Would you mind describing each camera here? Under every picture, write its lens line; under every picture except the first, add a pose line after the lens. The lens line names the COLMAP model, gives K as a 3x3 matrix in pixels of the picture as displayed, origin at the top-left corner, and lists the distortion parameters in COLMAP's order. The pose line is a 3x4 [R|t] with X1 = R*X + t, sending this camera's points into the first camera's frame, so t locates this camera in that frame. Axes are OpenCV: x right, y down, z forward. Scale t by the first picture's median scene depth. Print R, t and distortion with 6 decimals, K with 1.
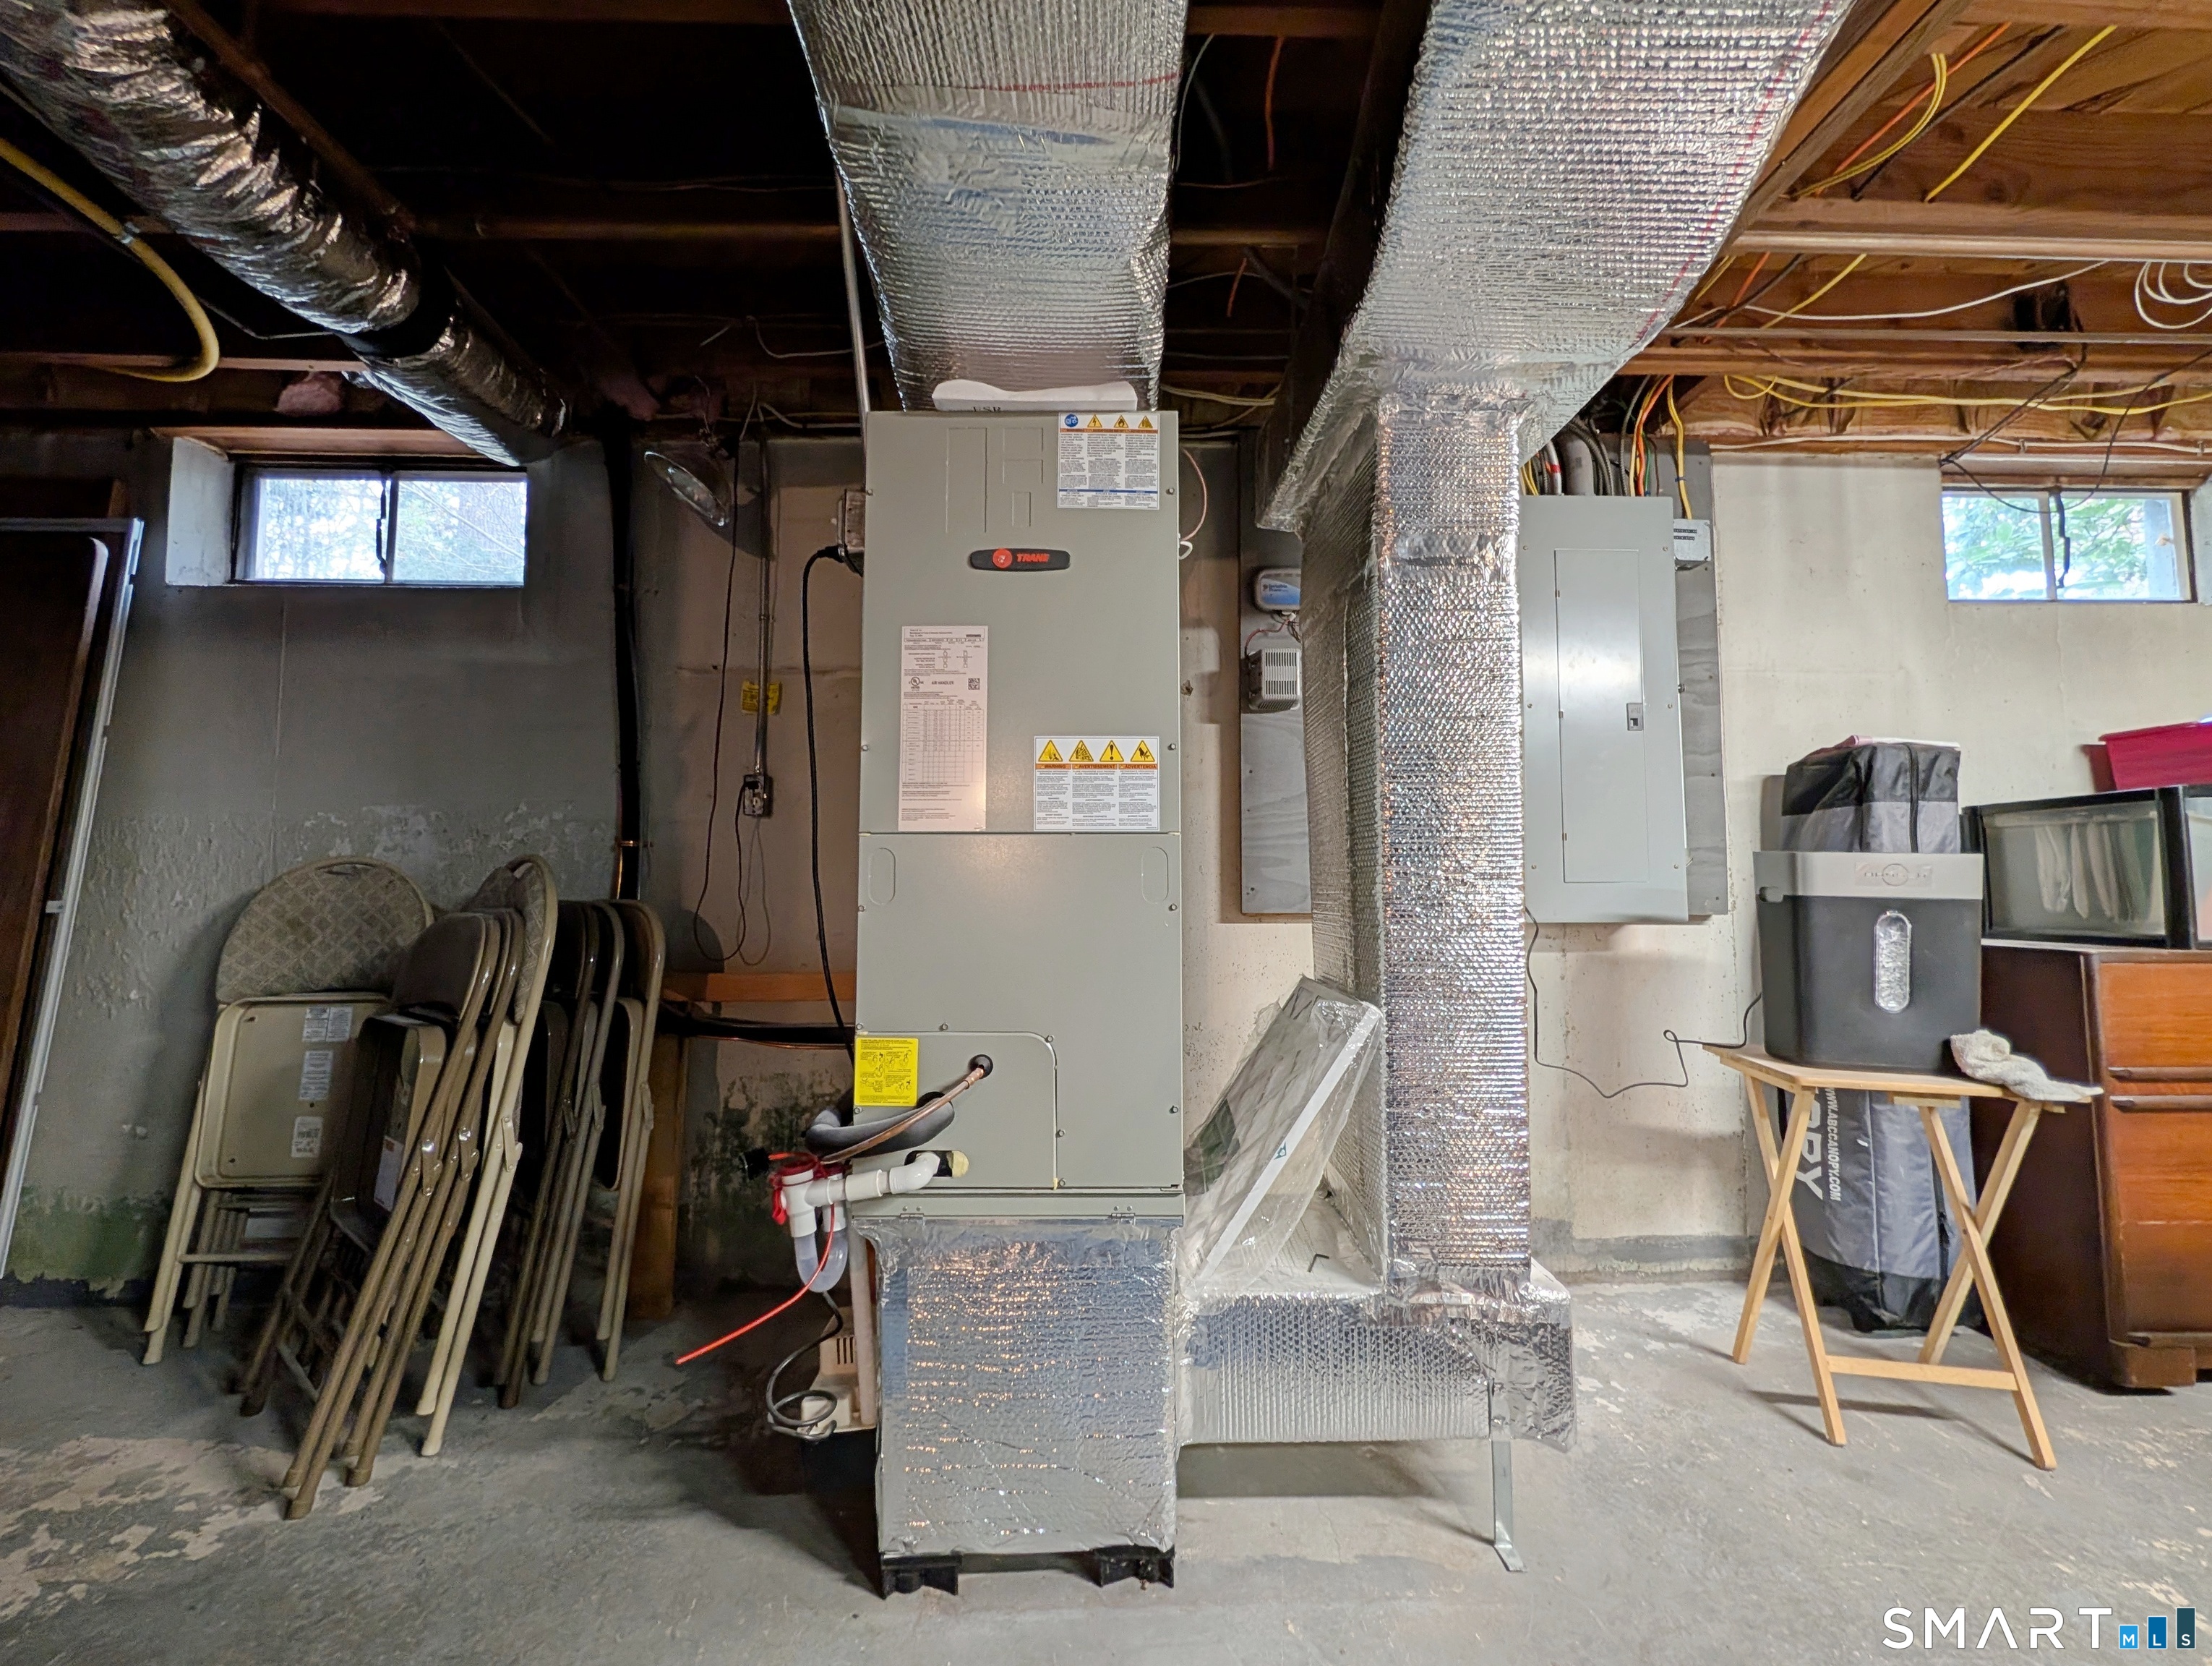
lens RADIAL K [[851.6, 0, 1110.2], [0, 851.6, 835.8], [0, 0, 1]] dist [0.000541, 0.000014]
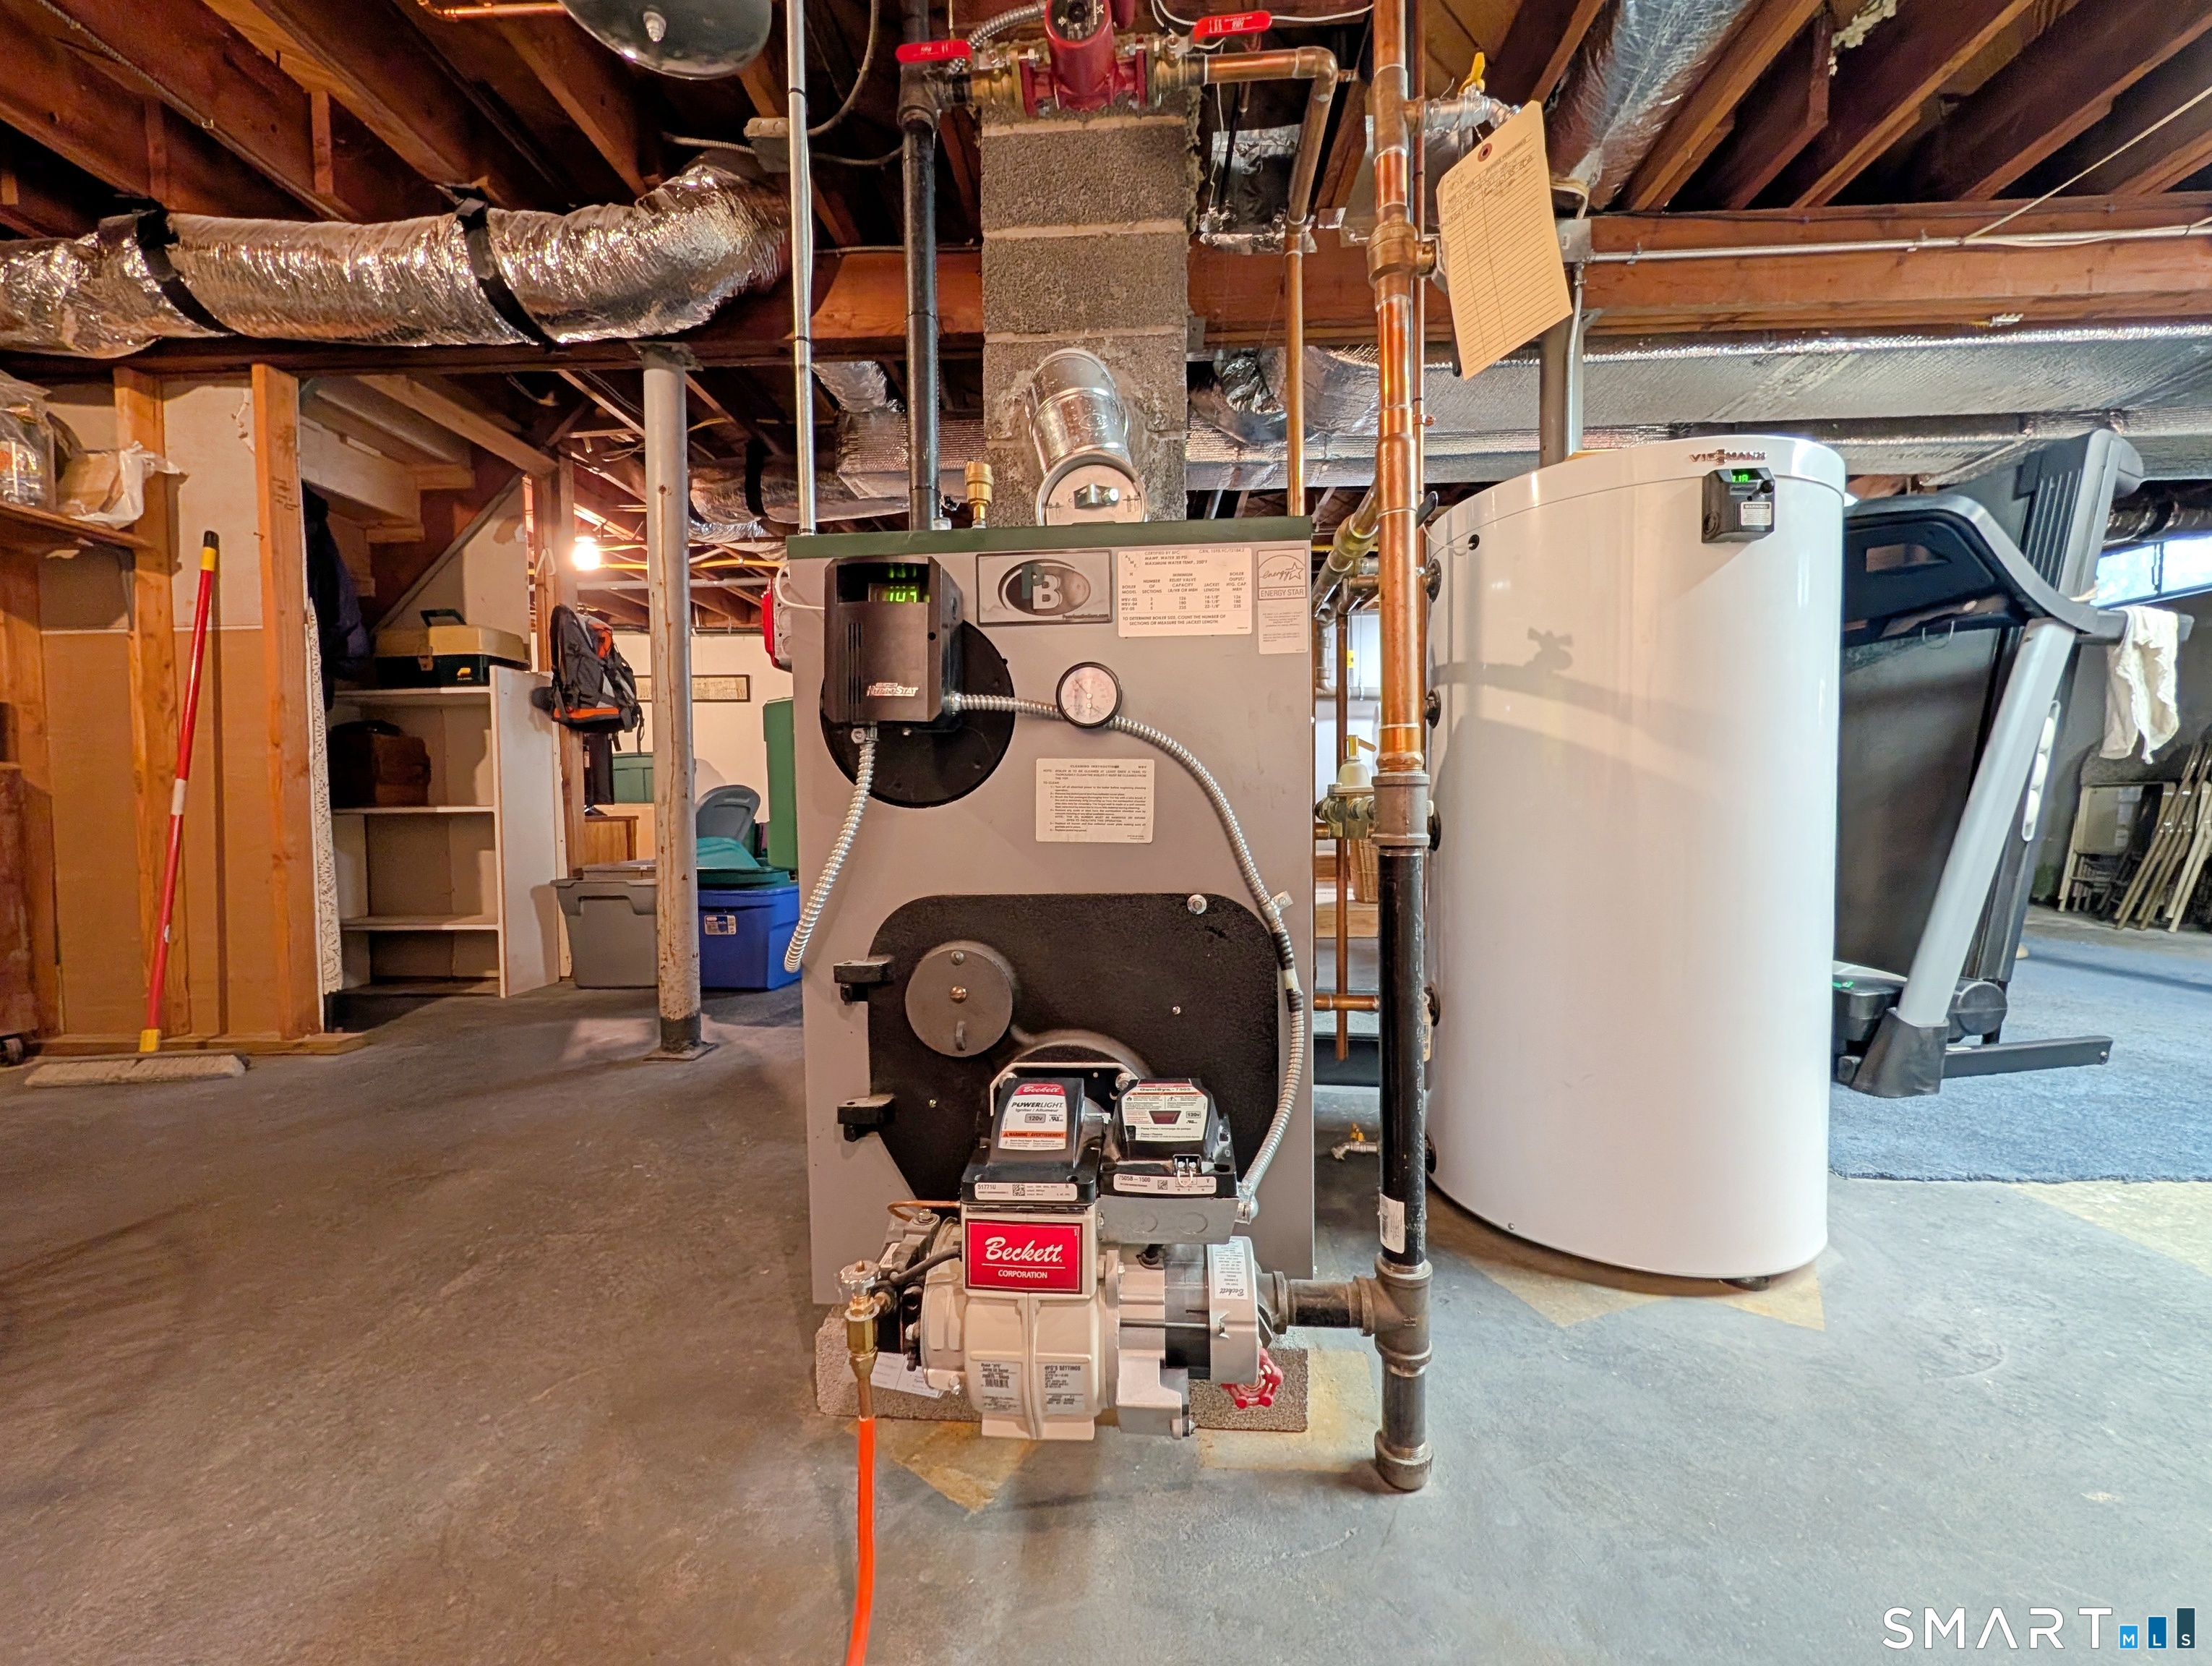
lens RADIAL K [[851.6, 0, 1106.8], [0, 851.6, 834.4], [0, 0, 1]] dist [0.000541, 0.000014]
pose [[-0.068005, 0.036118, -0.997031, 1.755781], [0.064673, 0.997402, 0.031720, 0.071197], [0.995587, -0.062323, -0.070164, -1.791560]]
